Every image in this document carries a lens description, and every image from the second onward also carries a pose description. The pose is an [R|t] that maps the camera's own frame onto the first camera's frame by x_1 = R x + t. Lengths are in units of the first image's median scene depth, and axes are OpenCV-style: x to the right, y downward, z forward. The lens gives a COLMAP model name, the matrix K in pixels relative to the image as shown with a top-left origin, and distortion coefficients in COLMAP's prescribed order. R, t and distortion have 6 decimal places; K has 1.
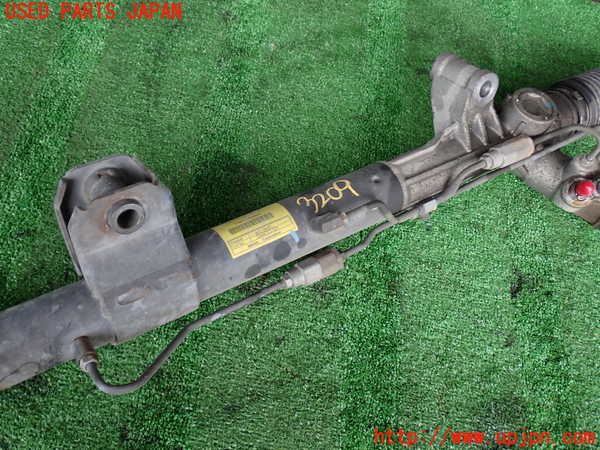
lens RADIAL K [[668.3, 0, 300.0], [0, 668.3, 225.0], [0, 0, 1]] dist [0.007774, -0.011475]
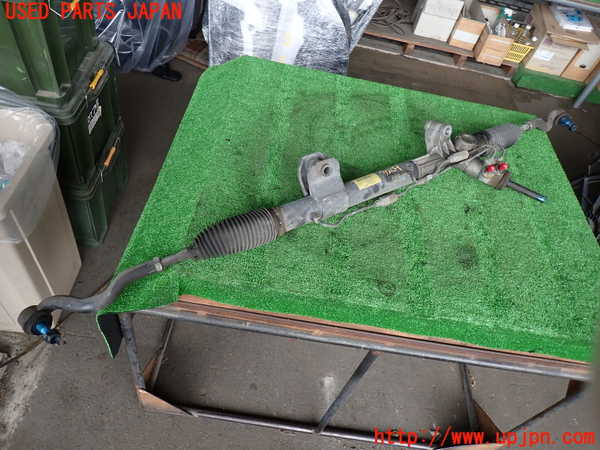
lens RADIAL K [[439.4, 0, 300.0], [0, 439.4, 225.0], [0, 0, 1]] dist [-0.011902, -0.002615]
pose [[0.998877, -0.042119, -0.021678, -0.260222], [0.038697, 0.989476, -0.139430, 0.359297], [0.027323, 0.138435, 0.989995, -0.612356]]
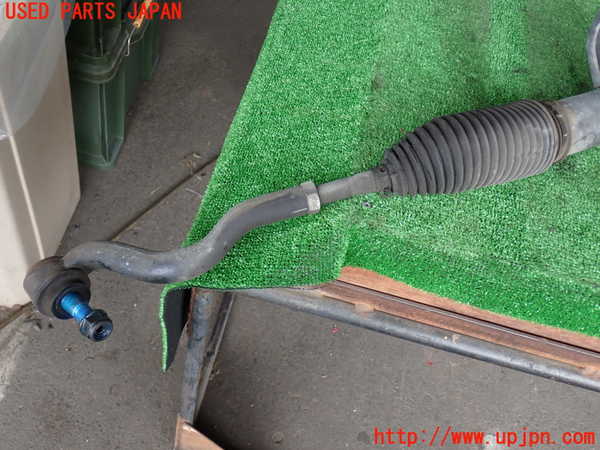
lens RADIAL K [[668.3, 0, 300.0], [0, 668.3, 225.0], [0, 0, 1]] dist [0.007774, -0.011475]
pose [[0.992332, 0.058441, -0.108915, -0.613402], [-0.065724, 0.995750, -0.064514, 0.376897], [0.104682, 0.071178, 0.991955, -0.255824]]
